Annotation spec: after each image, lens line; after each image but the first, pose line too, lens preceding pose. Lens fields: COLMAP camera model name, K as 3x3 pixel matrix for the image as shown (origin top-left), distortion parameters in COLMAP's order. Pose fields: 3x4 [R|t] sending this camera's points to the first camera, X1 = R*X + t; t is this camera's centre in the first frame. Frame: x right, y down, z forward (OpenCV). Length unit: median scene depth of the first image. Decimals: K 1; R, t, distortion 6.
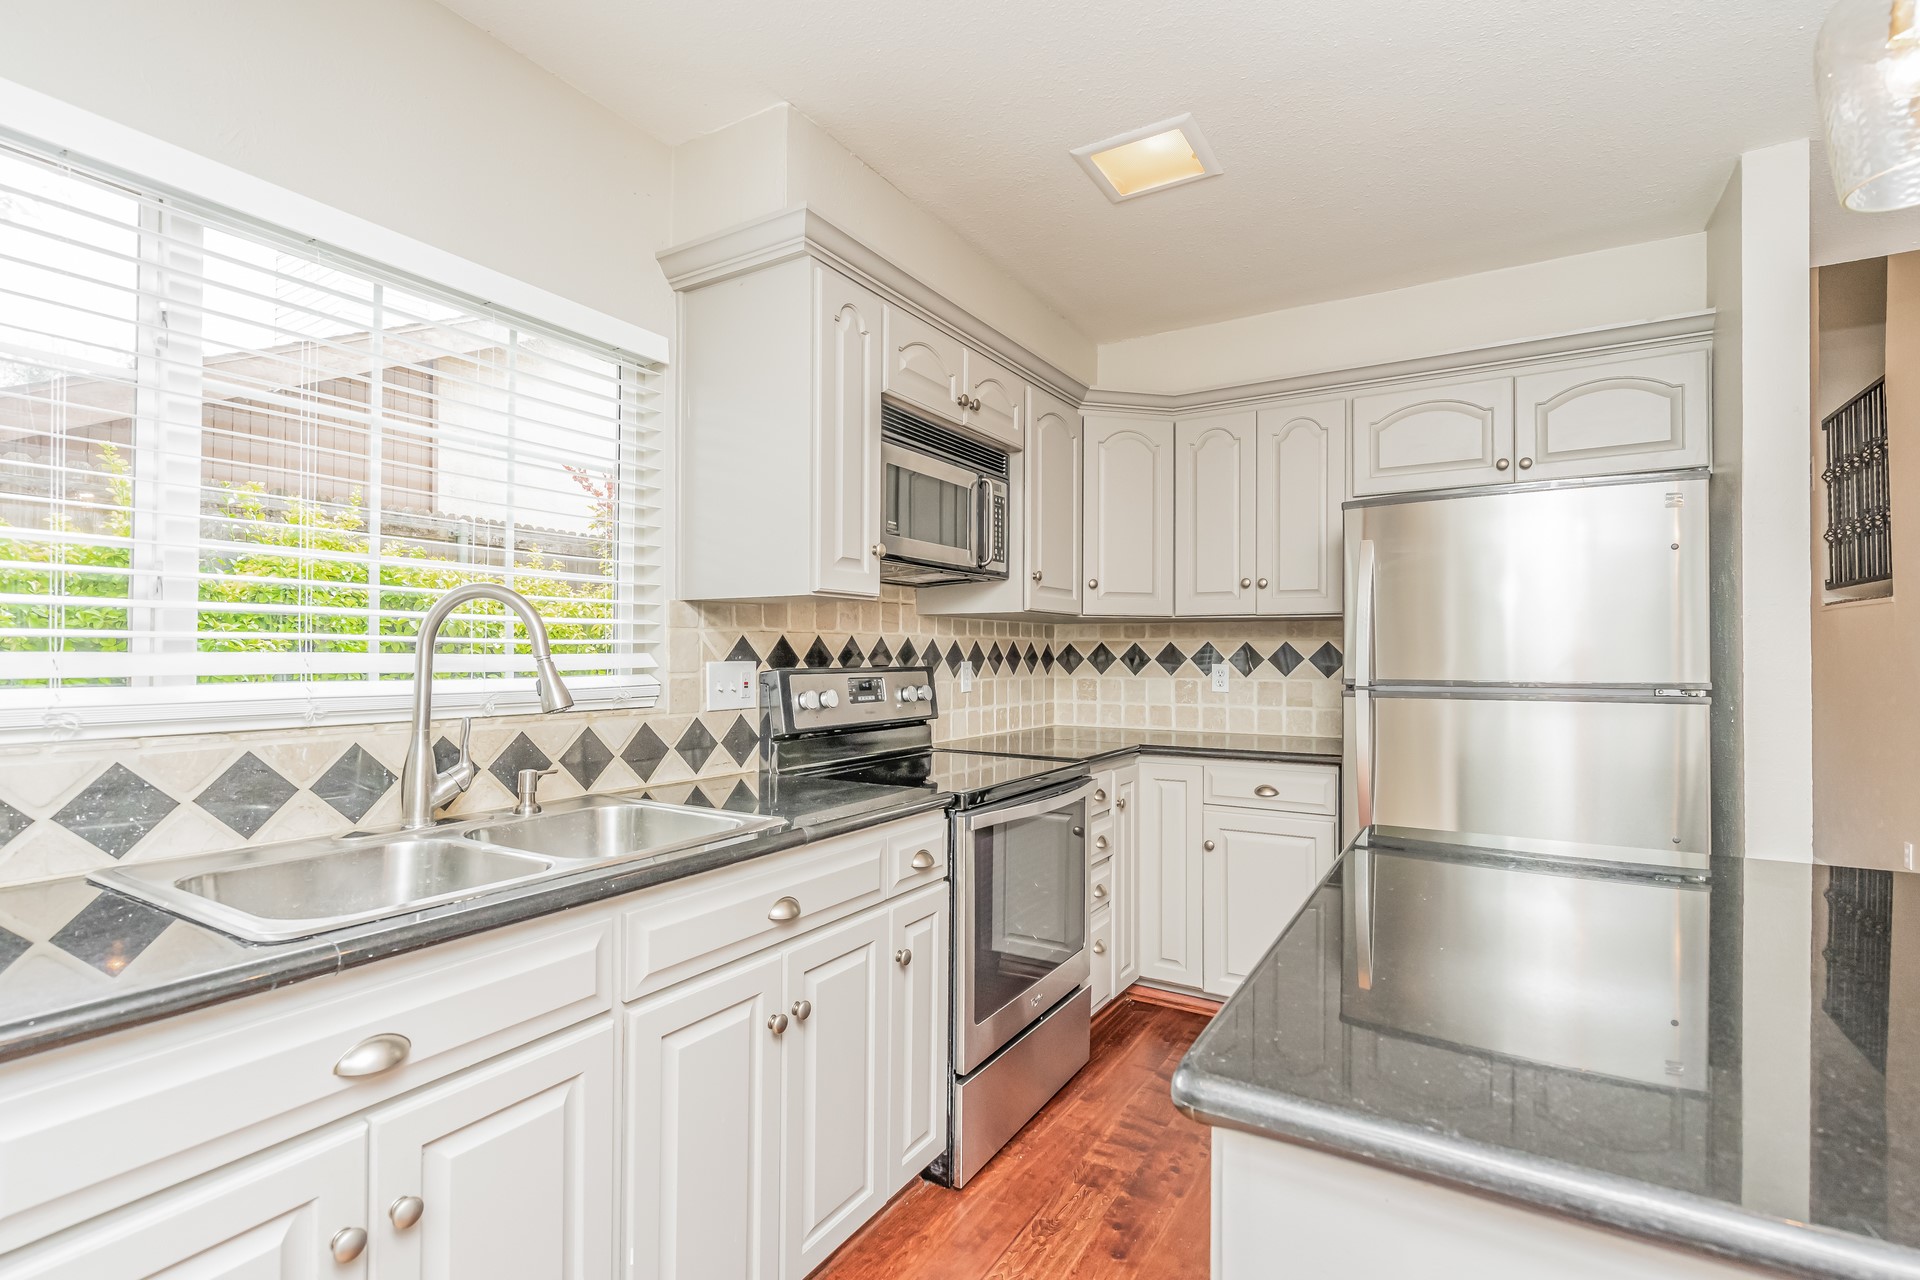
lens RADIAL K [[904.9, 0, 958.7], [0, 904.9, 668.0], [0, 0, 1]] dist [0.000318, -0.000154]
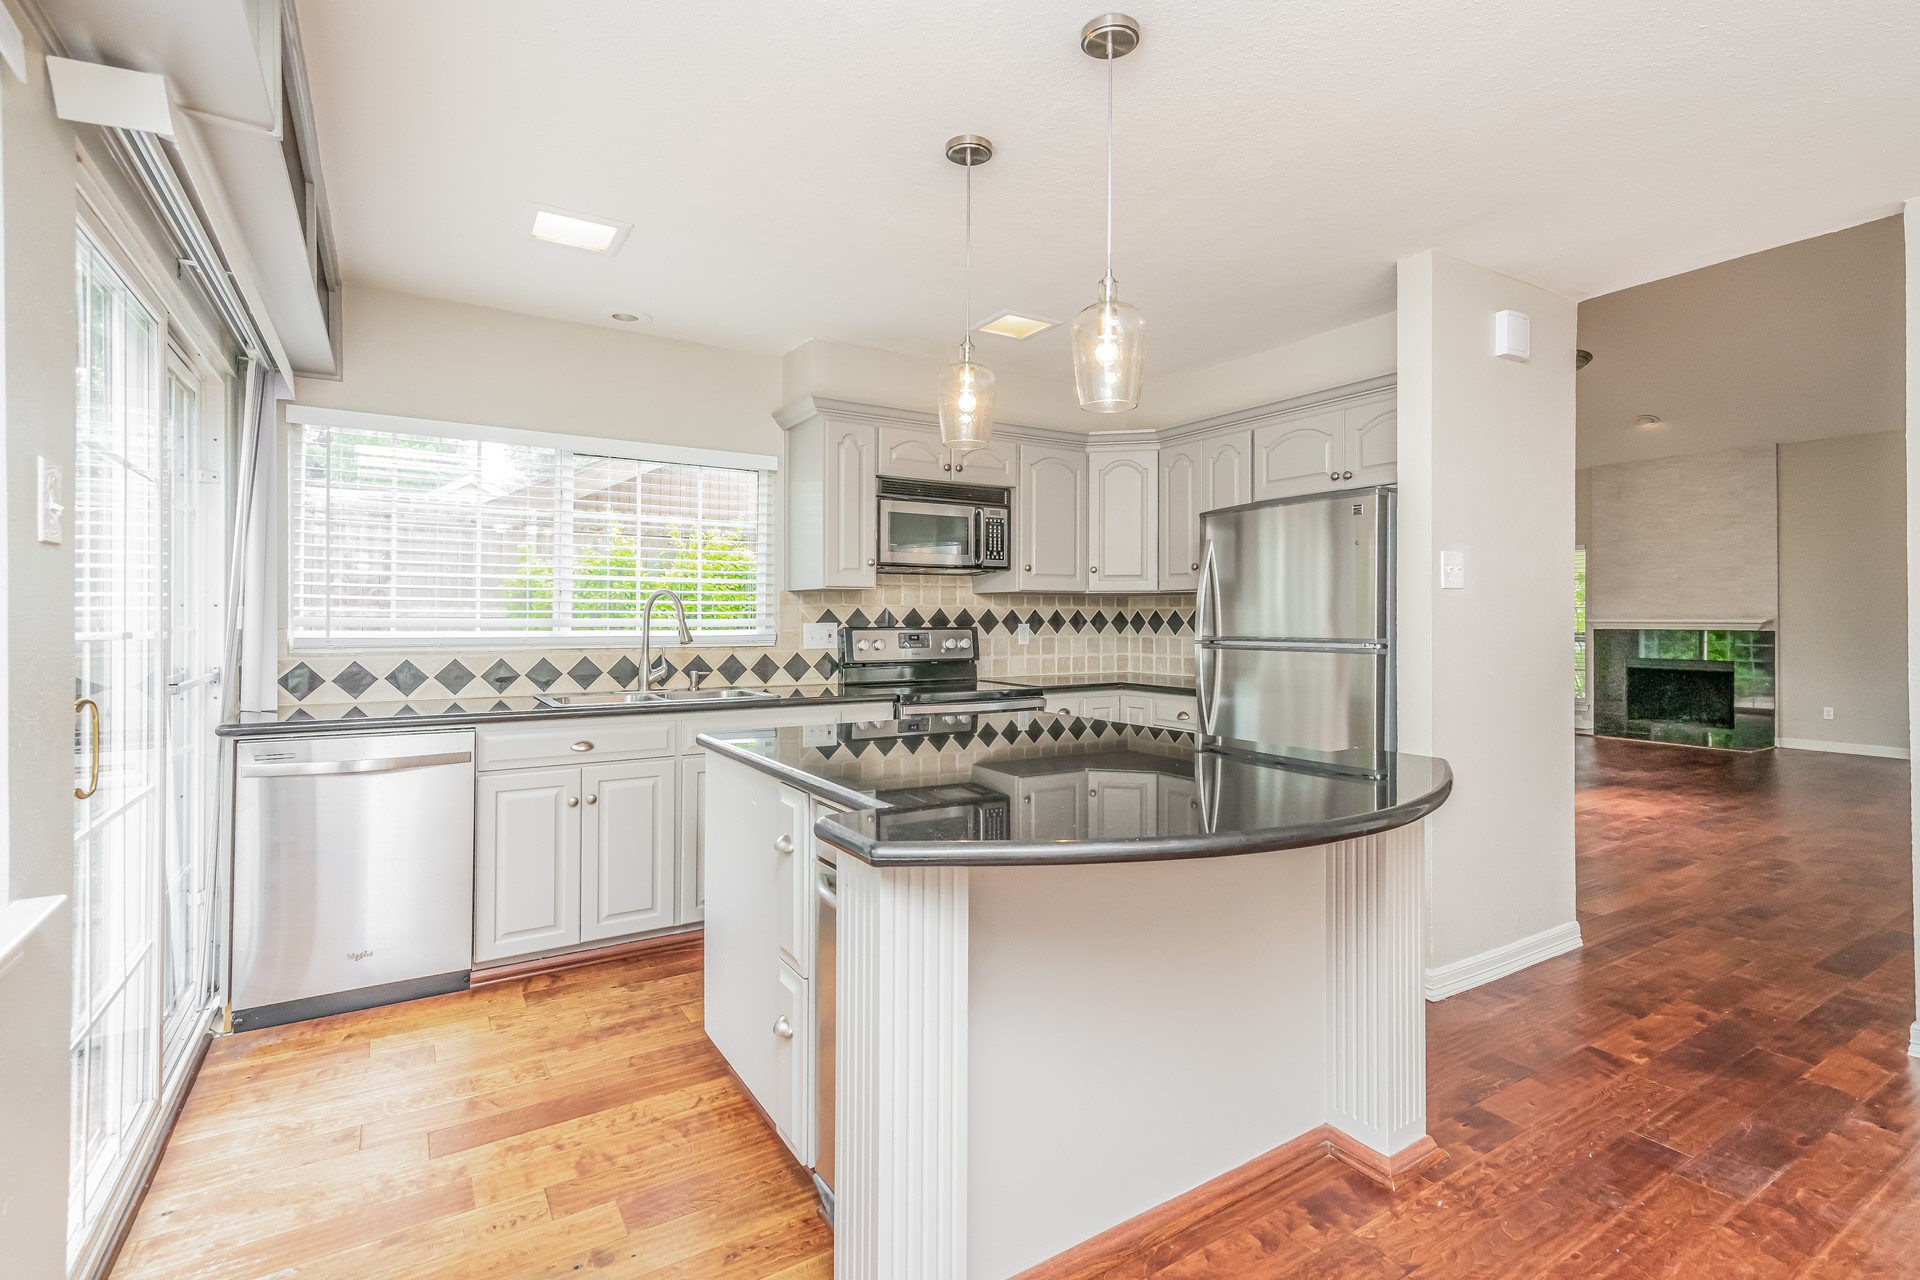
lens RADIAL K [[884.1, 0, 957.1], [0, 884.1, 619.5], [0, 0, 1]] dist [0.010312, 0.000095]
pose [[0.888765, 0.000449, -0.458362, 0.739677], [-0.006957, 0.999898, -0.012510, 0.005973], [0.458310, 0.014307, 0.888677, -0.425674]]
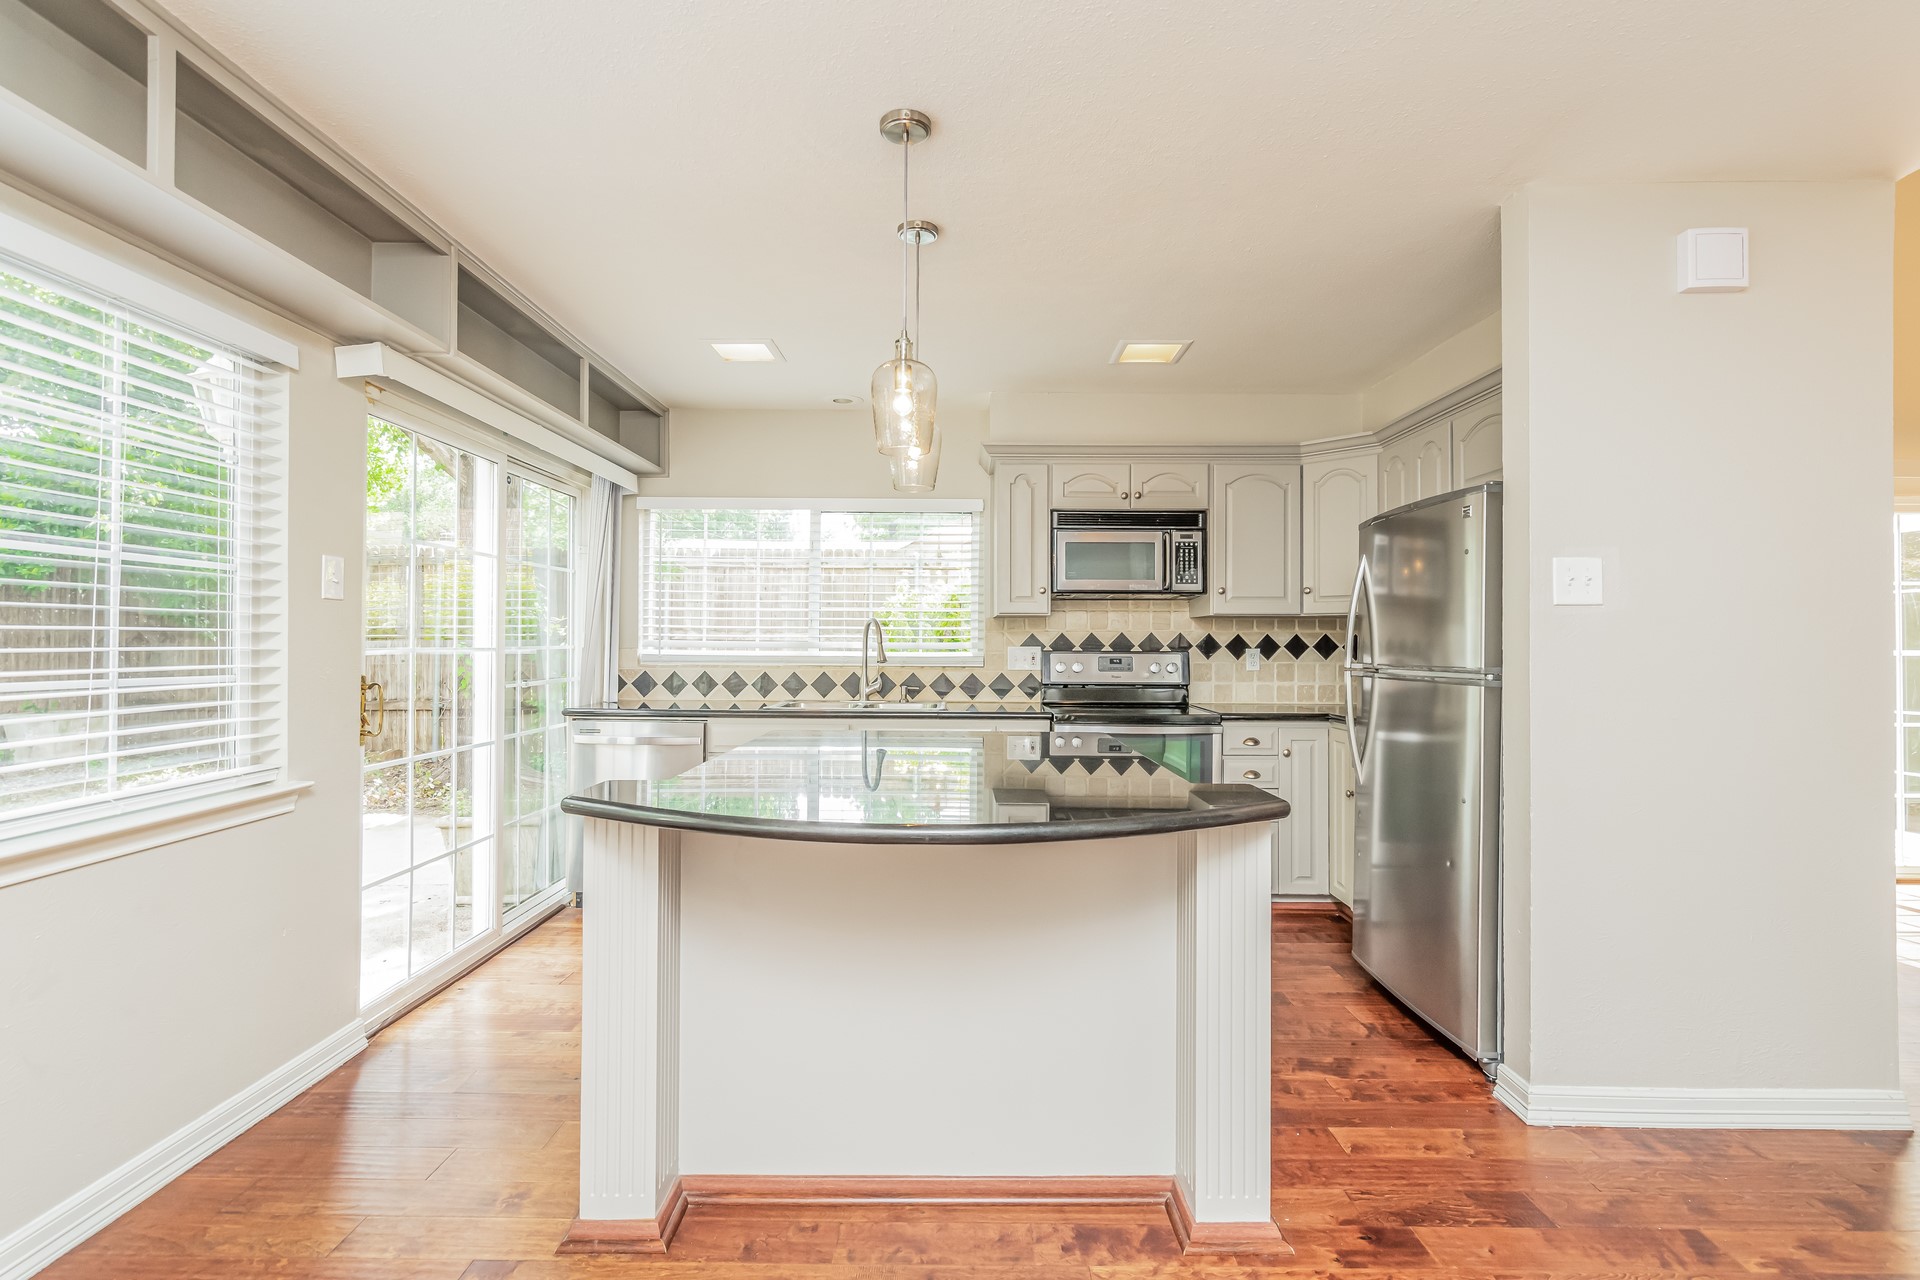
lens RADIAL K [[865.5, 0, 960.0], [0, 865.5, 640.0], [0, 0, 1]] dist [-0.000231, 0.000224]
pose [[0.510346, -0.000662, -0.859969, 1.207639], [-0.017097, 0.999794, -0.010916, 0.001840], [0.859799, 0.020274, 0.510230, -0.101201]]
